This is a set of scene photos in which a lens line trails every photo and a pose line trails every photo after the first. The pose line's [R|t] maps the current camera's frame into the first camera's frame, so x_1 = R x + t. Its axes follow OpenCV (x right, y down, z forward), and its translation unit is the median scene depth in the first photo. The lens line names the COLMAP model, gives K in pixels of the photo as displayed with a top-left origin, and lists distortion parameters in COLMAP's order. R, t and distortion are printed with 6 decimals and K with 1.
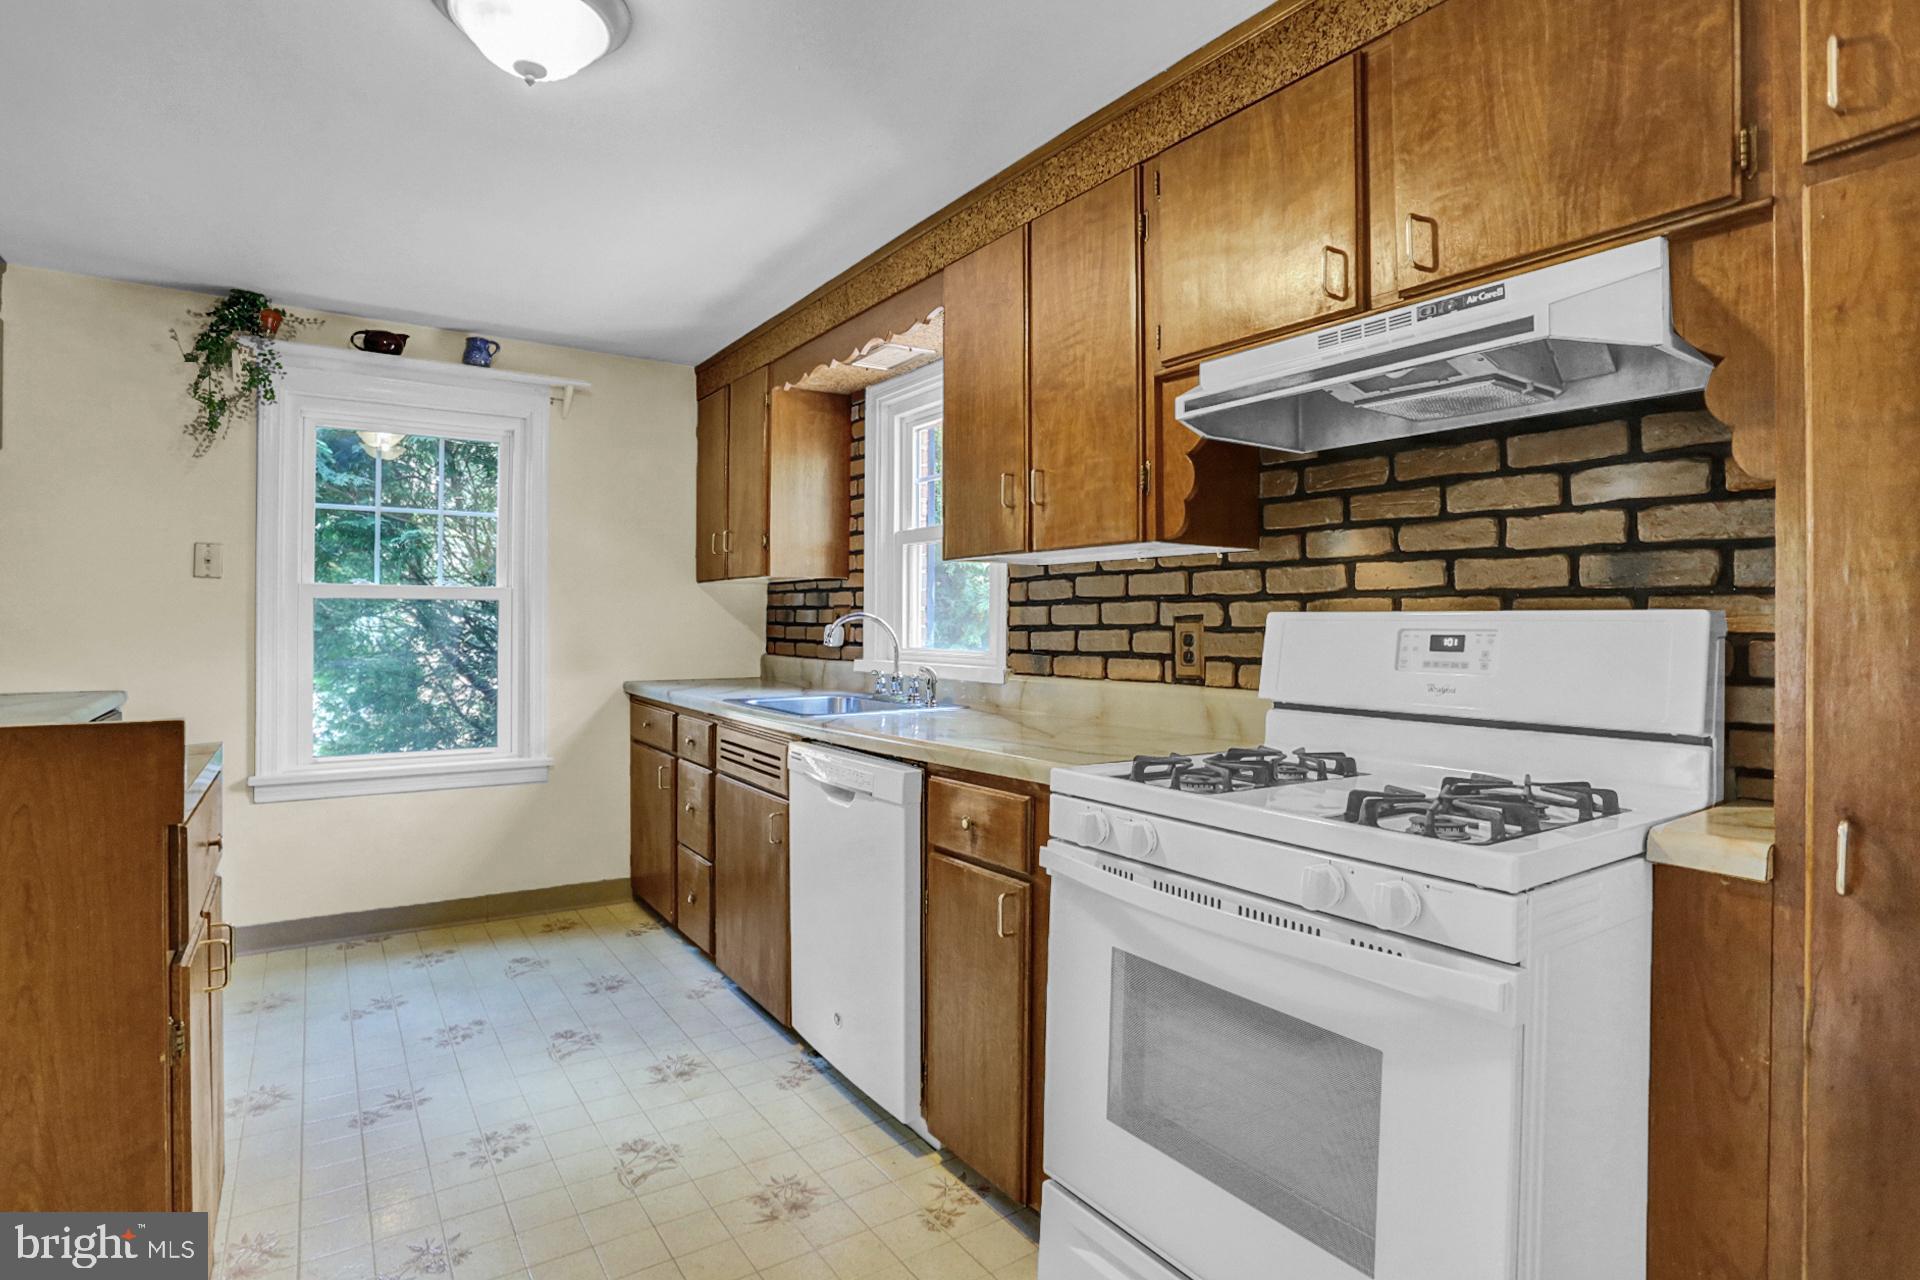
lens RADIAL K [[974.2, 0, 946.1], [0, 974.2, 613.1], [0, 0, 1]] dist [-0.064636, 0.022660]
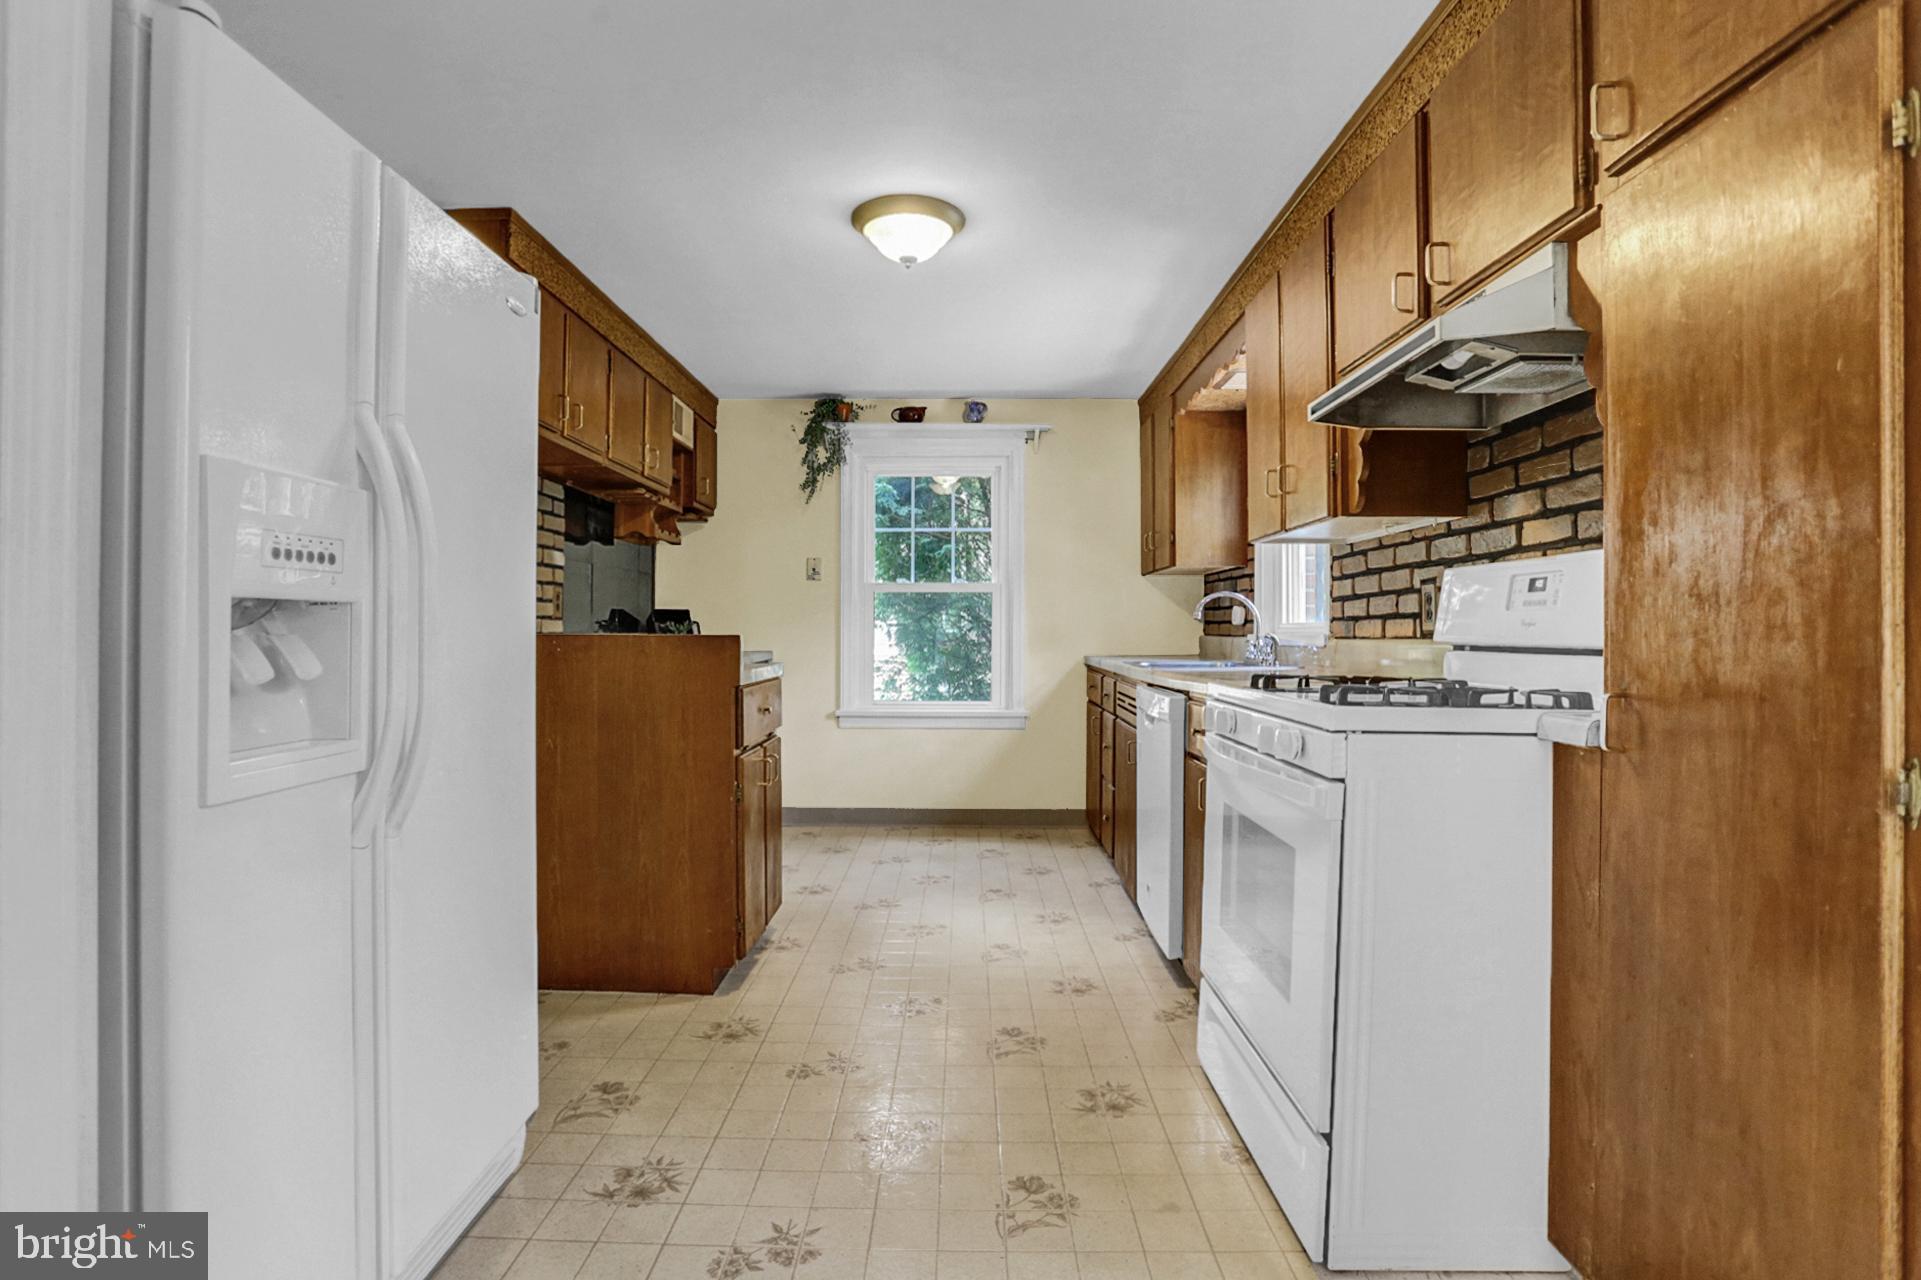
lens RADIAL K [[974.7, 0, 931.7], [0, 974.7, 625.4], [0, 0, 1]] dist [-0.064636, 0.022660]
pose [[0.813189, -0.004976, -0.581978, 0.326511], [0.004487, 0.999987, -0.002279, 0.044004], [0.581982, -0.000758, 0.813201, -0.204276]]
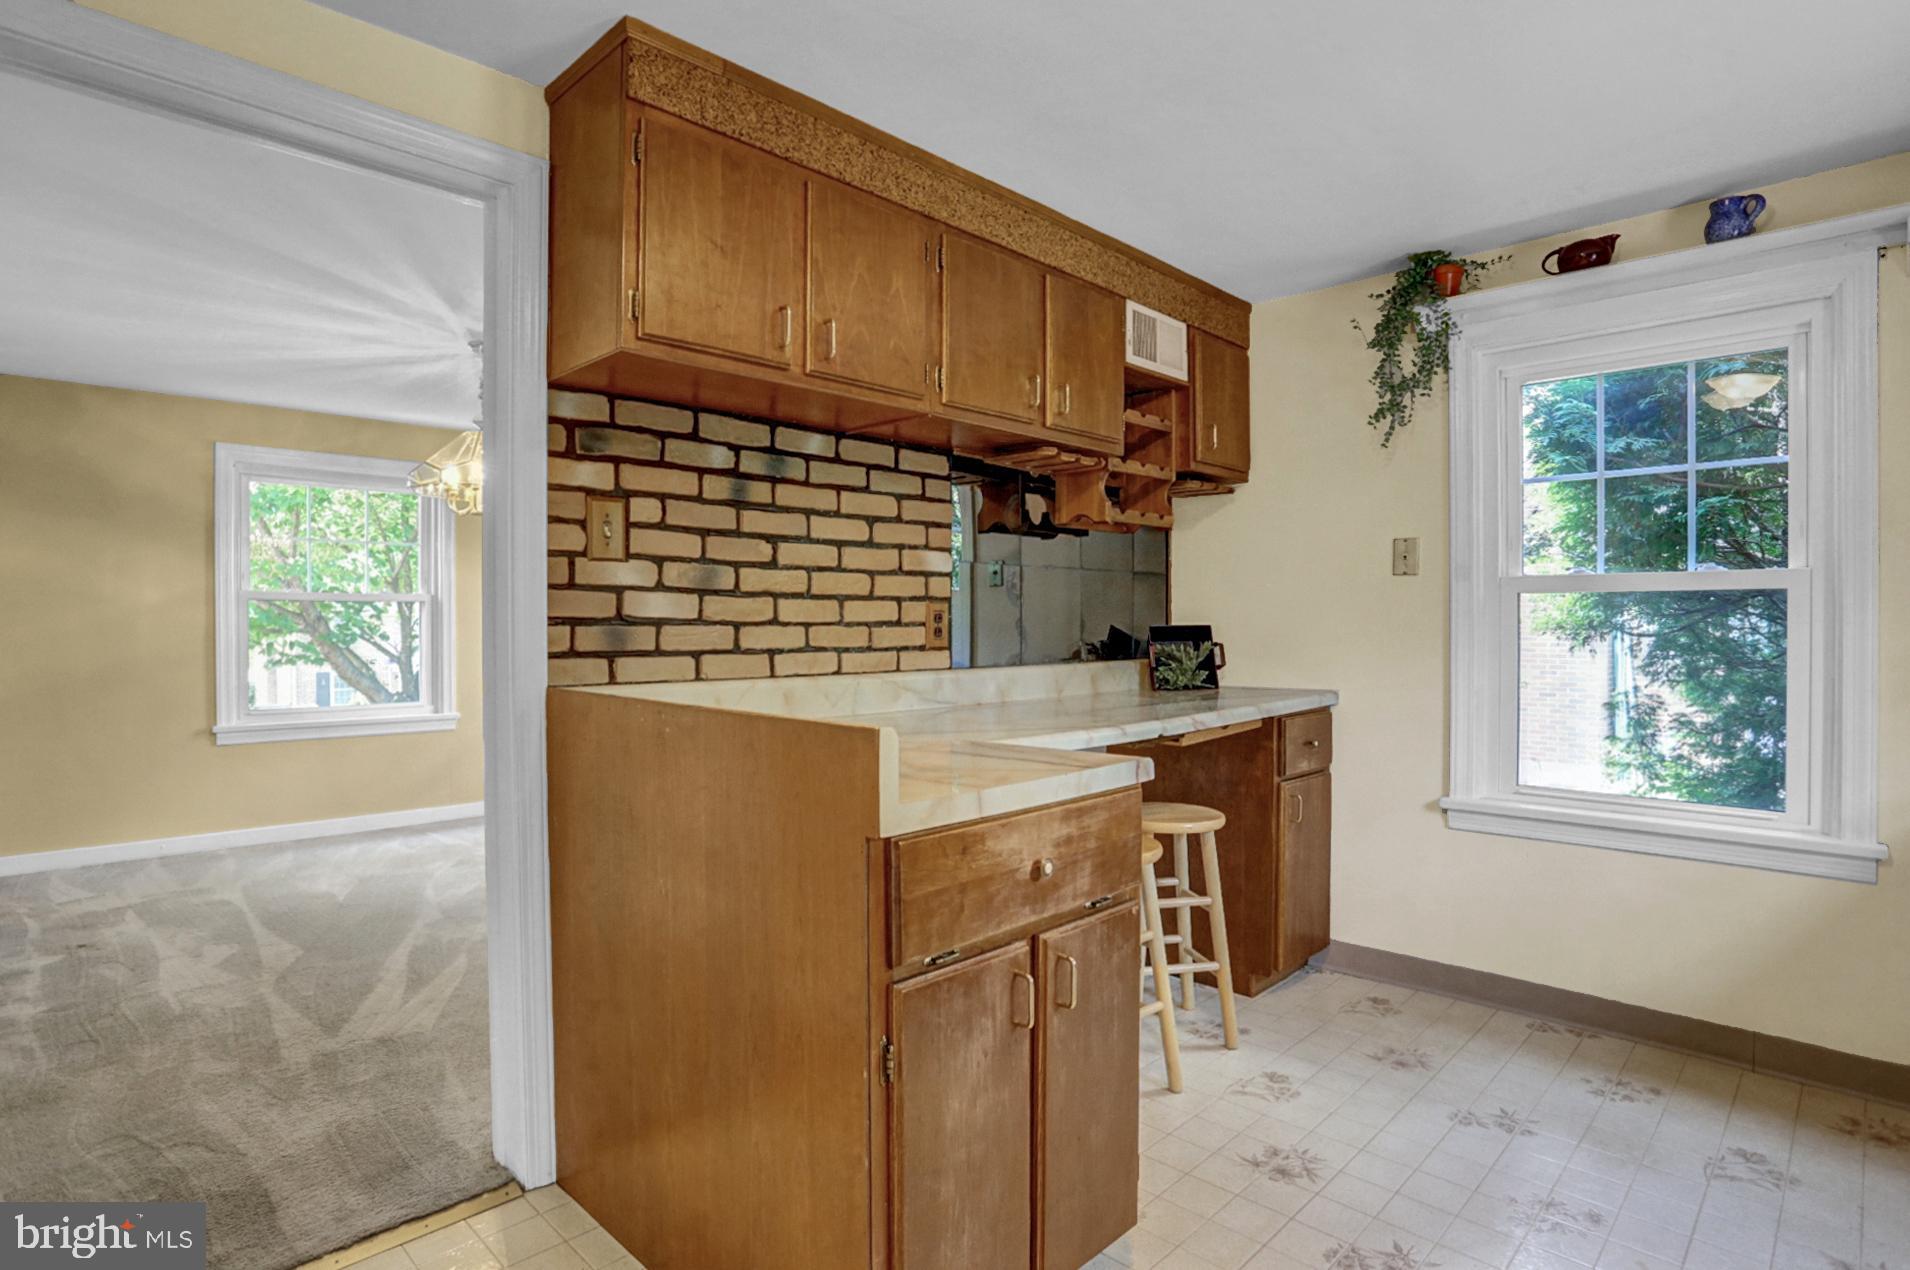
lens RADIAL K [[969.2, 0, 945.1], [0, 969.2, 634.2], [0, 0, 1]] dist [-0.064636, 0.022660]
pose [[0.196562, 0.007188, -0.980465, 0.052342], [0.009382, 0.999914, 0.009211, 0.008088], [0.980447, -0.011009, 0.196477, 0.391576]]
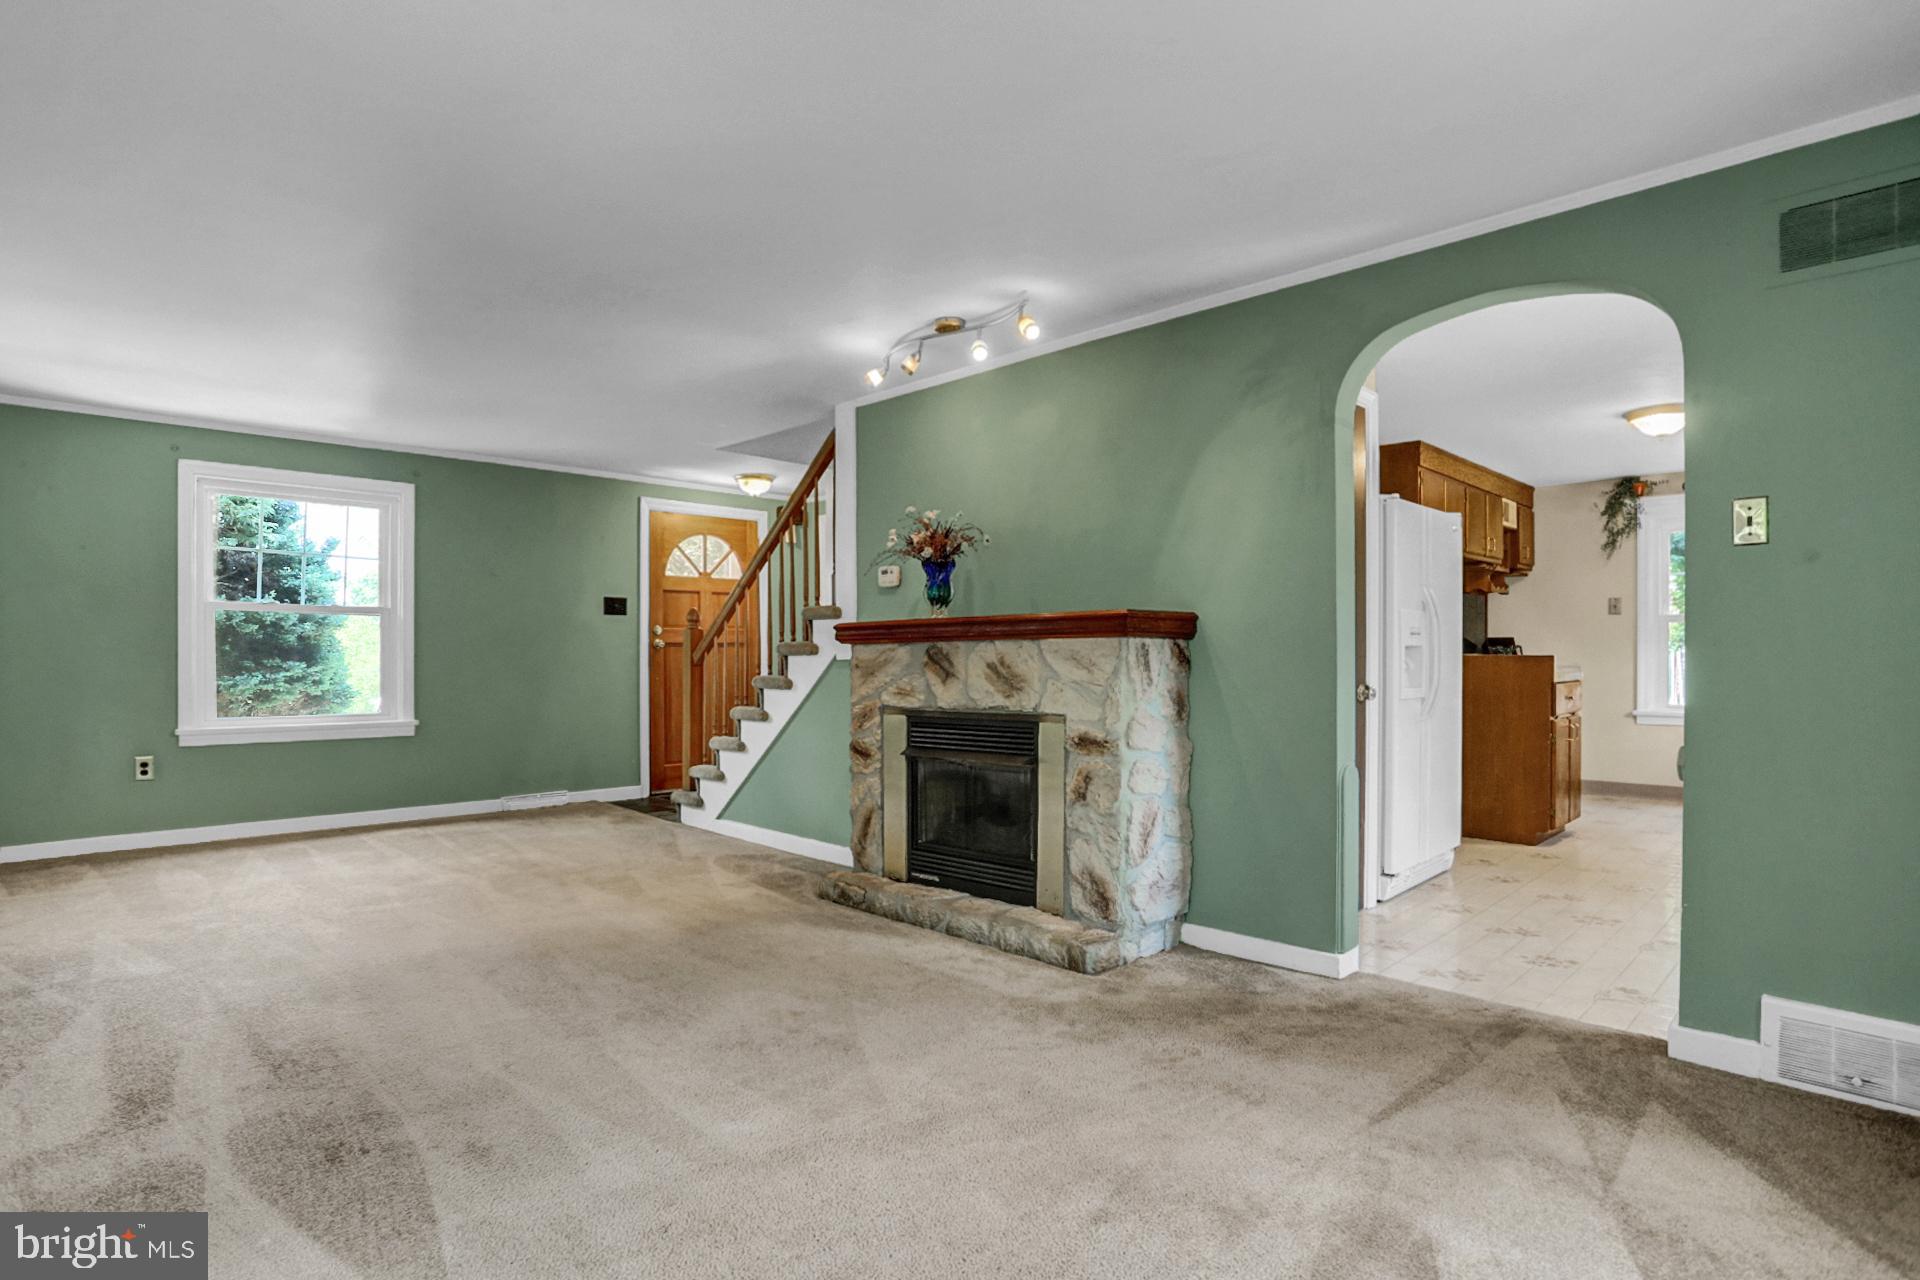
lens RADIAL K [[974.2, 0, 934.2], [0, 974.2, 663.4], [0, 0, 1]] dist [-0.064636, 0.022660]
pose [[0.177988, 0.009503, -0.983987, 1.093748], [0.010969, 0.999872, 0.011641, 0.032603], [0.983972, -0.012865, 0.177861, -0.929367]]
